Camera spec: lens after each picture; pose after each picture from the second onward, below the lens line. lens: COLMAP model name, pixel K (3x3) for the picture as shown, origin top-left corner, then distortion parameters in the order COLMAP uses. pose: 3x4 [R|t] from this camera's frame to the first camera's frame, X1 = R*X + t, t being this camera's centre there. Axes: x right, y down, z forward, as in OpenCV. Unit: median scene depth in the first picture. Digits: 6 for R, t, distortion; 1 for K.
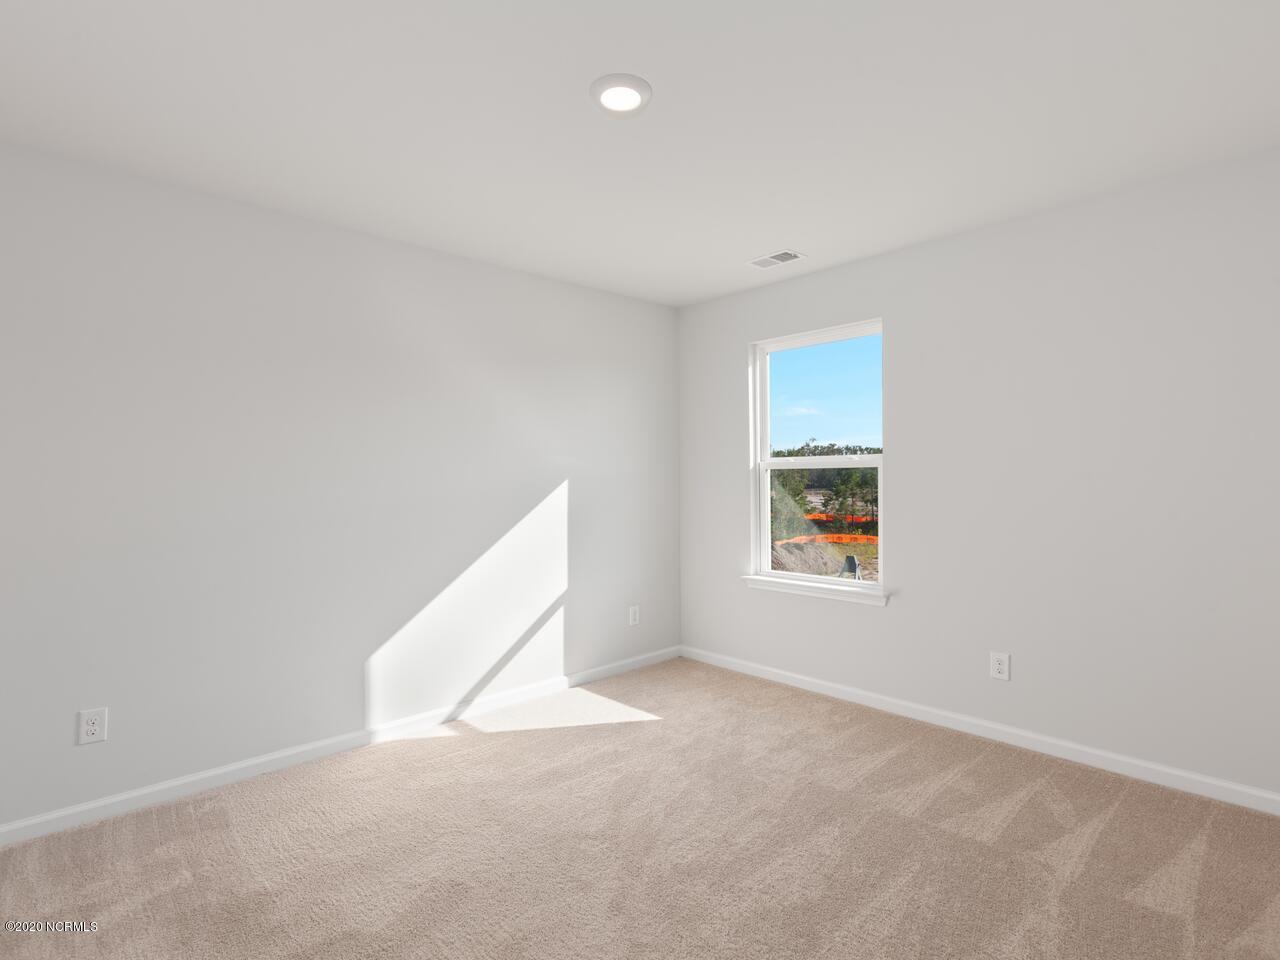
lens RADIAL K [[639.5, 0, 618.6], [0, 639.5, 485.8], [0, 0, 1]] dist [0.000283, 0.000267]
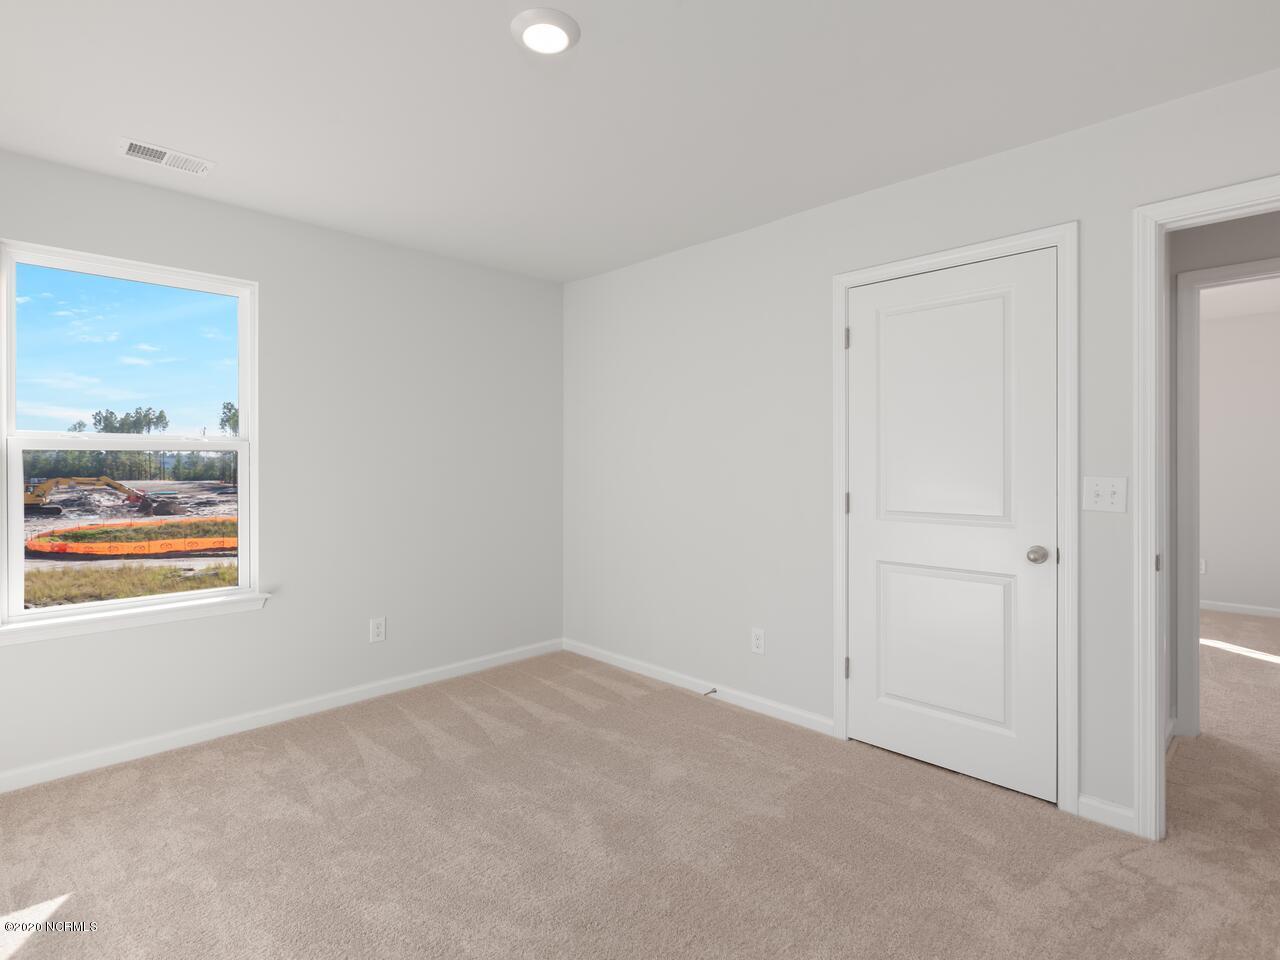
lens RADIAL K [[649.0, 0, 634.7], [0, 649.0, 460.2], [0, 0, 1]] dist [0.010695, -0.000931]
pose [[-0.034109, 0.012119, 0.999345, -0.601639], [0.011747, 0.999862, -0.011724, -0.000512], [-0.999349, 0.011340, -0.034247, 0.604660]]
